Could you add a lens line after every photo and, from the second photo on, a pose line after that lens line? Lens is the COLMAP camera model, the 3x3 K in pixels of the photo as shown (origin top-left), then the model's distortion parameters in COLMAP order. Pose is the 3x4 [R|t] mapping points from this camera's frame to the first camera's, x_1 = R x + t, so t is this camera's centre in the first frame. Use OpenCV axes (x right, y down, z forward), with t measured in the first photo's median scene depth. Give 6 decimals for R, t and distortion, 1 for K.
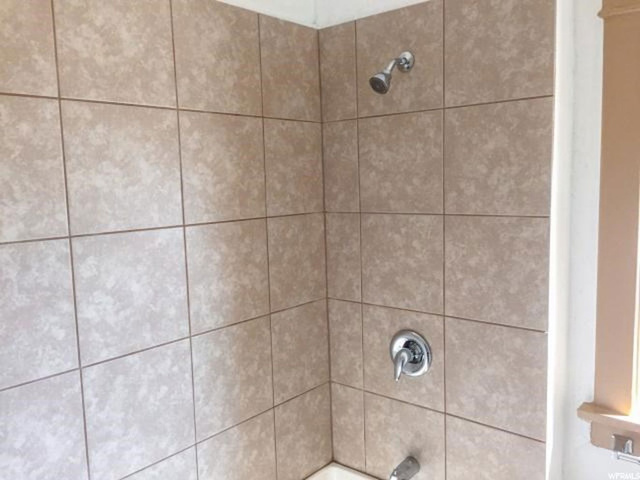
lens RADIAL K [[554.4, 0, 319.9], [0, 554.4, 237.9], [0, 0, 1]] dist [0.028548, -0.019489]
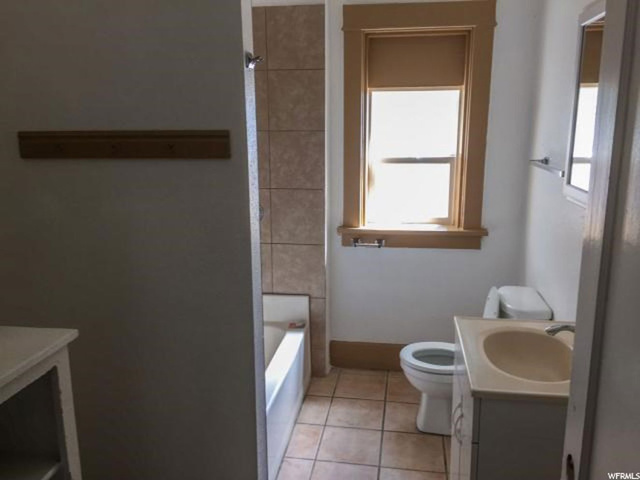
lens RADIAL K [[554.4, 0, 319.3], [0, 554.4, 240.4], [0, 0, 1]] dist [0.028548, -0.019489]
pose [[0.858941, -0.085710, 0.504851, -0.609580], [0.036584, 0.993645, 0.106452, 0.132683], [-0.510766, -0.072967, 0.856618, -0.689083]]
